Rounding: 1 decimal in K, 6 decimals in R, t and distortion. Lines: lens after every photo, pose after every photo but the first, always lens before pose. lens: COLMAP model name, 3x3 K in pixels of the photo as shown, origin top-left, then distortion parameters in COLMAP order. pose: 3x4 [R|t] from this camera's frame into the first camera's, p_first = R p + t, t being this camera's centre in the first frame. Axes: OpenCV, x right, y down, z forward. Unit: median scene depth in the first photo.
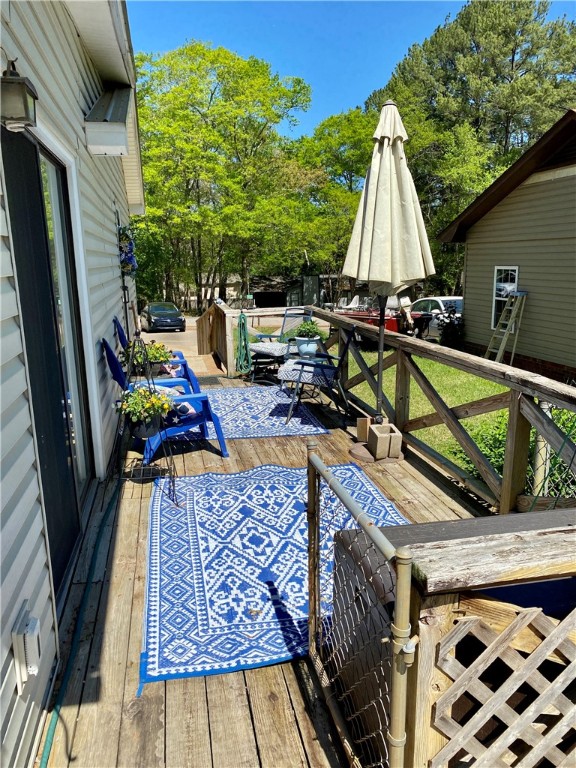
lens RADIAL K [[595.8, 0, 288.0], [0, 595.8, 384.0], [0, 0, 1]] dist [0.044775, -0.058305]
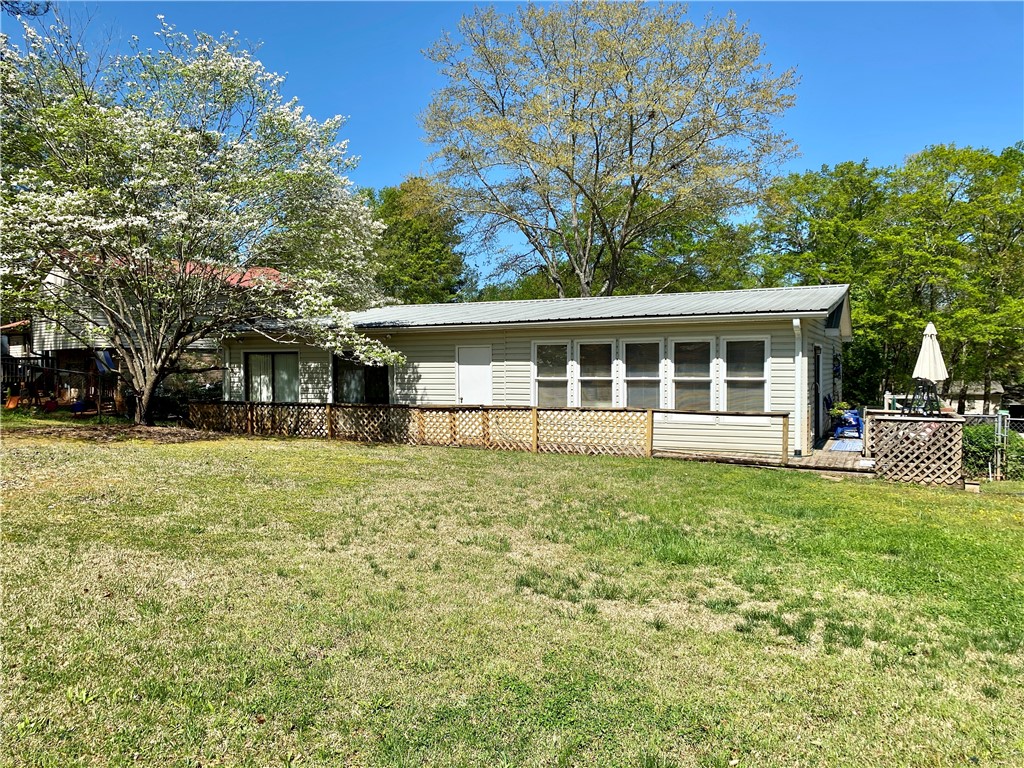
lens RADIAL K [[794.4, 0, 512.0], [0, 794.4, 384.0], [0, 0, 1]] dist [0.044775, -0.058305]
pose [[0.794512, 0.029620, -0.606525, 0.173981], [-0.135289, 0.982340, -0.129247, 0.117112], [0.591986, 0.184744, 0.784489, -0.613891]]
